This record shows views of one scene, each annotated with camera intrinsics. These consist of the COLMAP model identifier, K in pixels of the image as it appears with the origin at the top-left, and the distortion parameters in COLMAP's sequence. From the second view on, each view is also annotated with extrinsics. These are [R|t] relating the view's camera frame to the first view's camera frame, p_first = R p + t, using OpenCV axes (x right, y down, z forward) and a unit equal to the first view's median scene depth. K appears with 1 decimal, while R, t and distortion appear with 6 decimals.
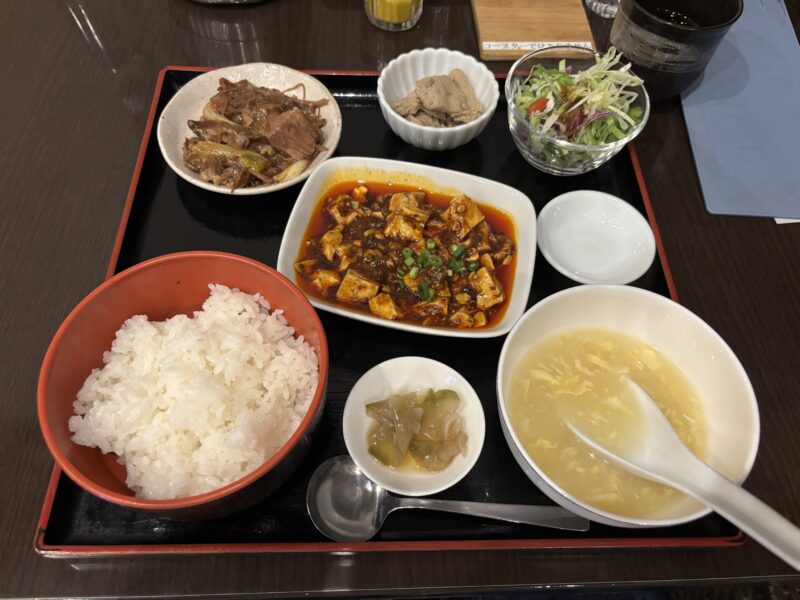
lens RADIAL K [[650.2, 0, 400.0], [0, 650.2, 300.0], [0, 0, 1]] dist [-0.039387, -0.000701]
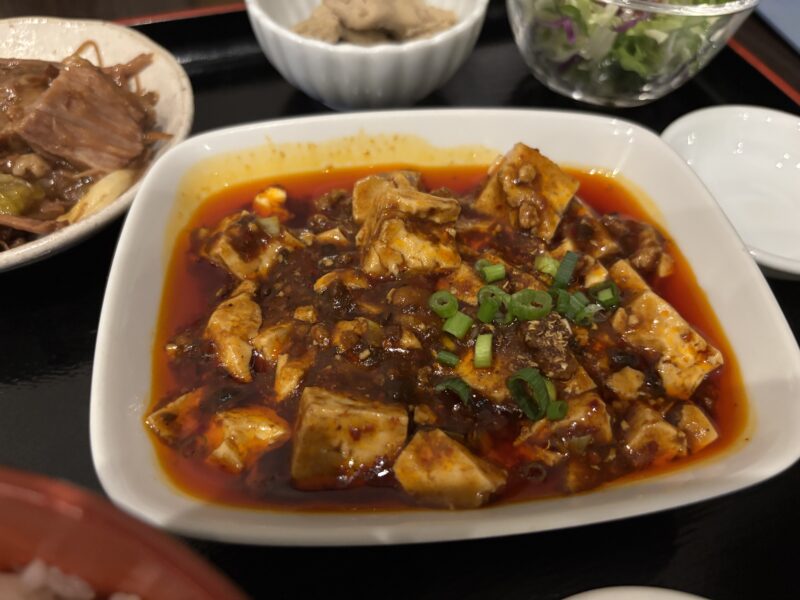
lens RADIAL K [[650.2, 0, 400.0], [0, 650.2, 300.0], [0, 0, 1]] dist [-0.039387, -0.000701]
pose [[0.951091, -0.244685, 0.188560, -0.081501], [0.265442, 0.959563, -0.093703, -0.045731], [-0.158007, 0.139171, 0.977581, 0.621066]]
